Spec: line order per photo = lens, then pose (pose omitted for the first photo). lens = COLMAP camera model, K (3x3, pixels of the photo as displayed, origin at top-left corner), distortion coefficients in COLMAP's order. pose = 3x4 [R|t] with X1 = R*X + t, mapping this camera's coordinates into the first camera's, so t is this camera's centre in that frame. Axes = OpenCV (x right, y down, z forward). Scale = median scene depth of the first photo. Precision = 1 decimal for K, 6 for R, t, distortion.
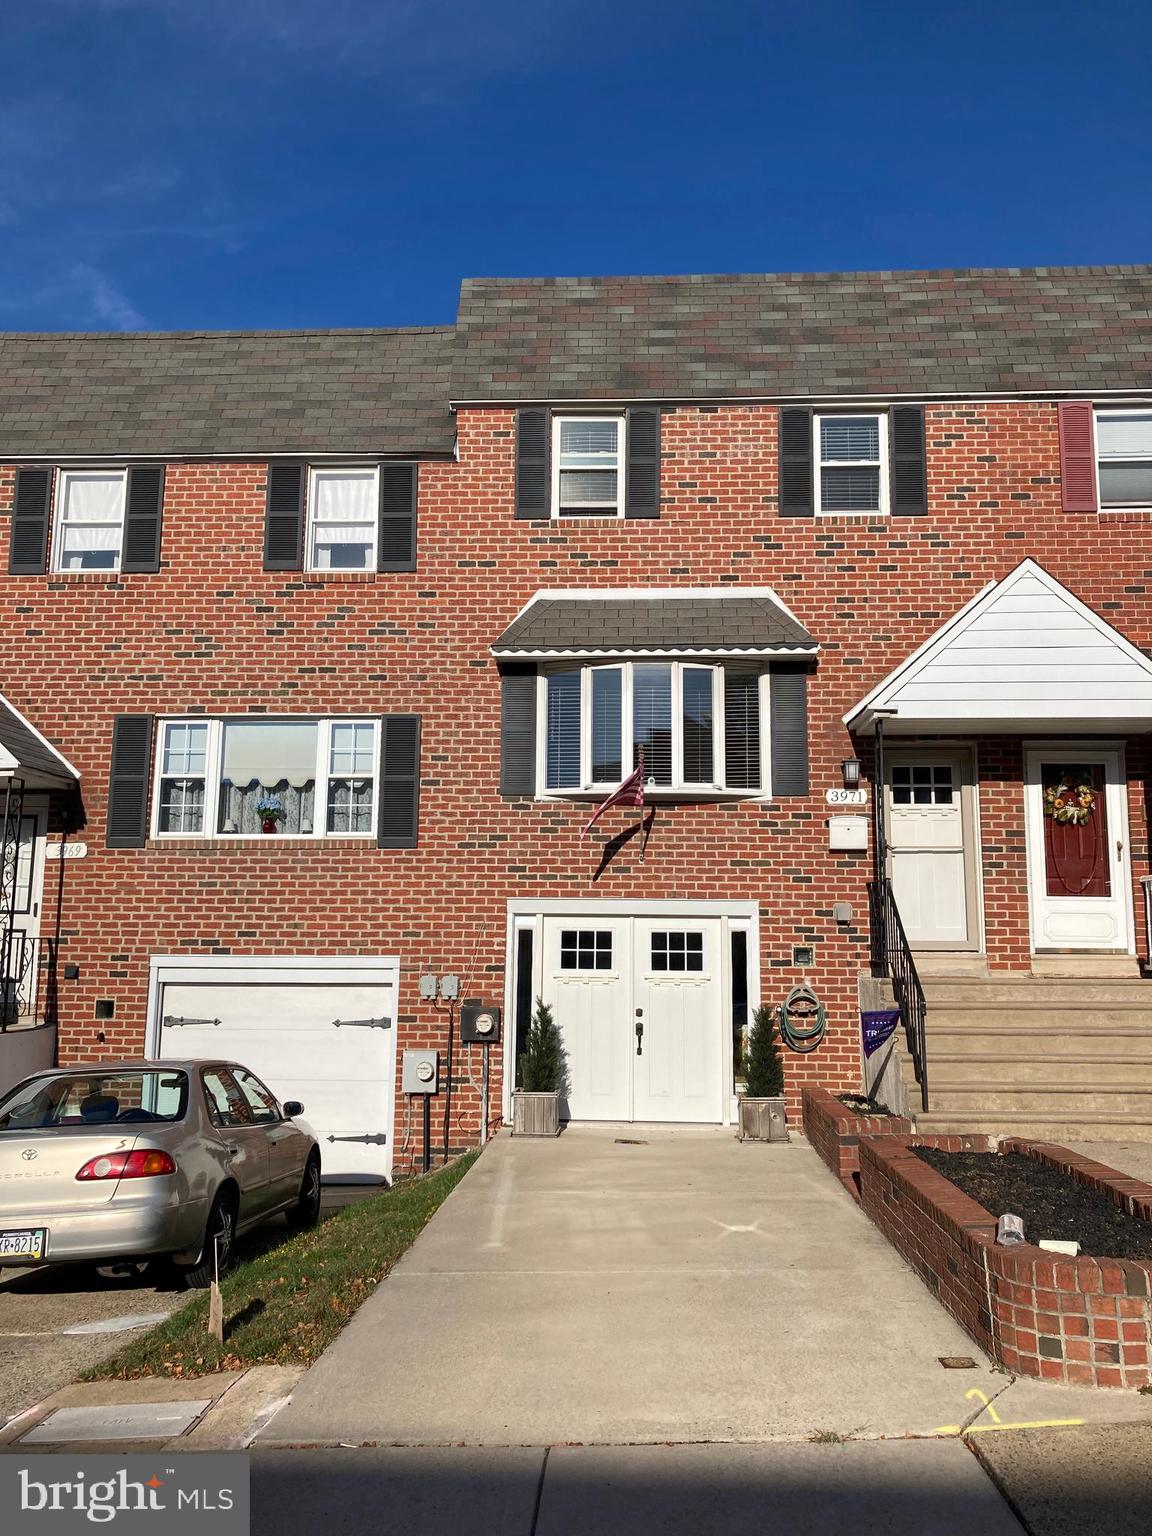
lens RADIAL K [[1261.1, 0, 579.0], [0, 1261.1, 761.8], [0, 0, 1]] dist [0.046611, -0.039619]
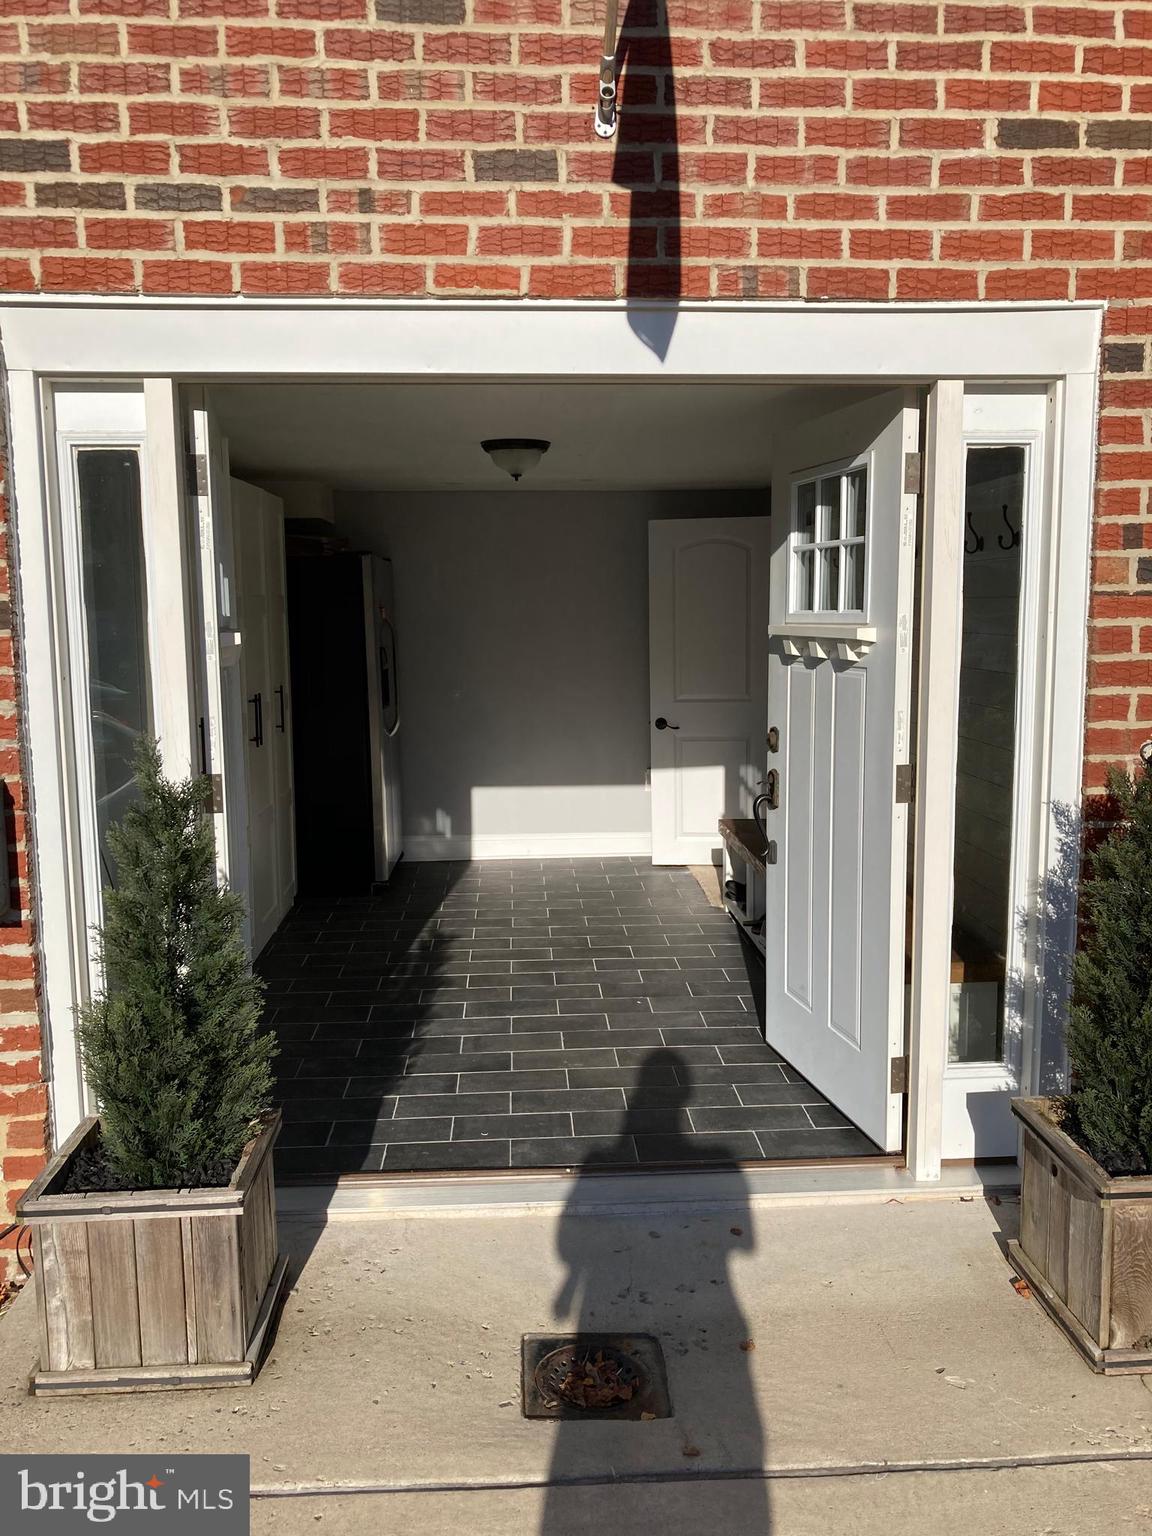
lens RADIAL K [[1261.1, 0, 578.5], [0, 1261.1, 761.2], [0, 0, 1]] dist [0.046611, -0.039619]
pose [[0.996685, -0.034203, 0.073820, 0.024435], [0.010786, 0.954879, 0.296799, 0.119279], [-0.080640, -0.295019, 0.952083, 0.757166]]
